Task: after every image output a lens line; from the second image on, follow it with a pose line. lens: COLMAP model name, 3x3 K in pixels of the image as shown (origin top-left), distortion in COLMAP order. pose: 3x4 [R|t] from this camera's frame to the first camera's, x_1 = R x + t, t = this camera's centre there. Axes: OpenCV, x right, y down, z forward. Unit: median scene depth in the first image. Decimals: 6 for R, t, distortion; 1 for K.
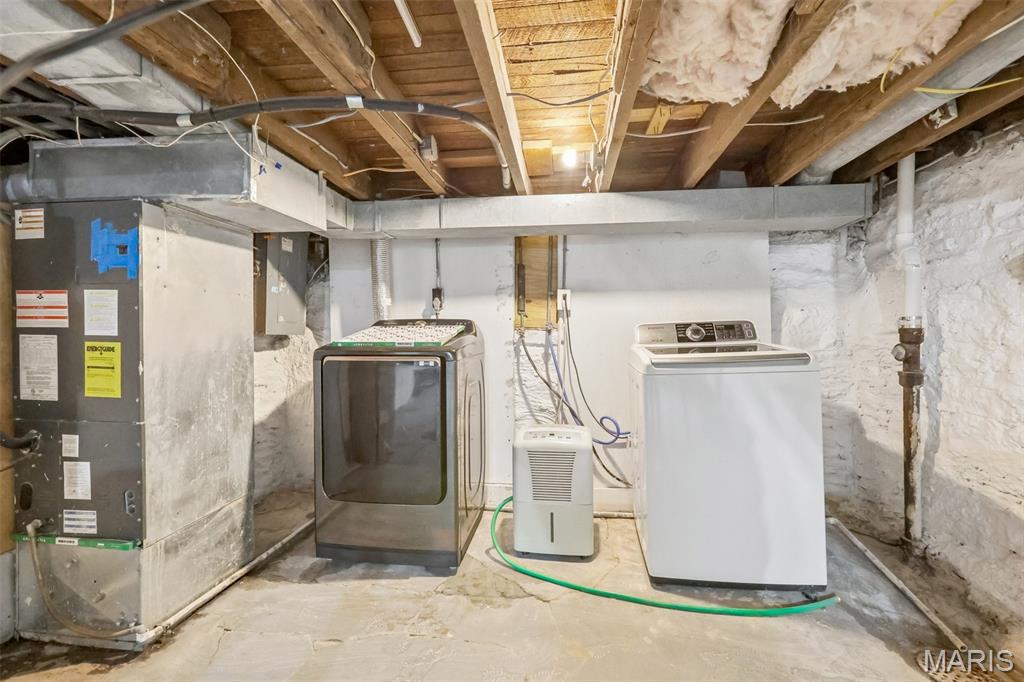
lens RADIAL K [[457.7, 0, 509.0], [0, 457.7, 343.2], [0, 0, 1]] dist [-0.000472, 0.000602]
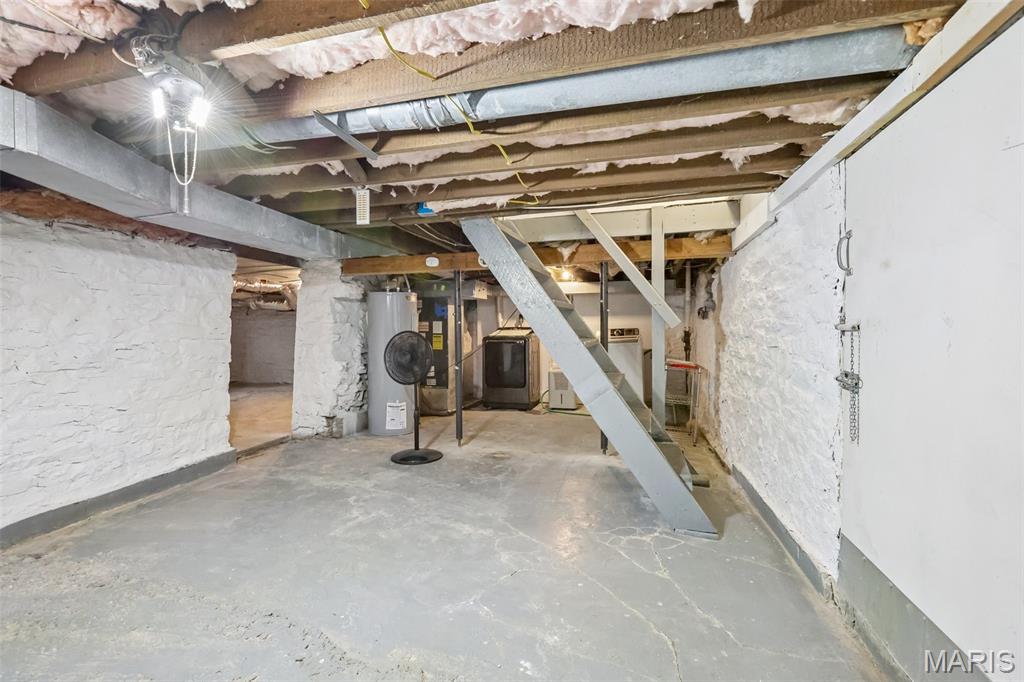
lens RADIAL K [[457.7, 0, 509.0], [0, 457.7, 343.2], [0, 0, 1]] dist [-0.000472, 0.000602]
pose [[0.989471, 0.003824, -0.144681, 0.184039], [-0.003161, 0.999983, 0.004815, 0.032159], [0.144697, -0.004307, 0.989467, -1.922037]]
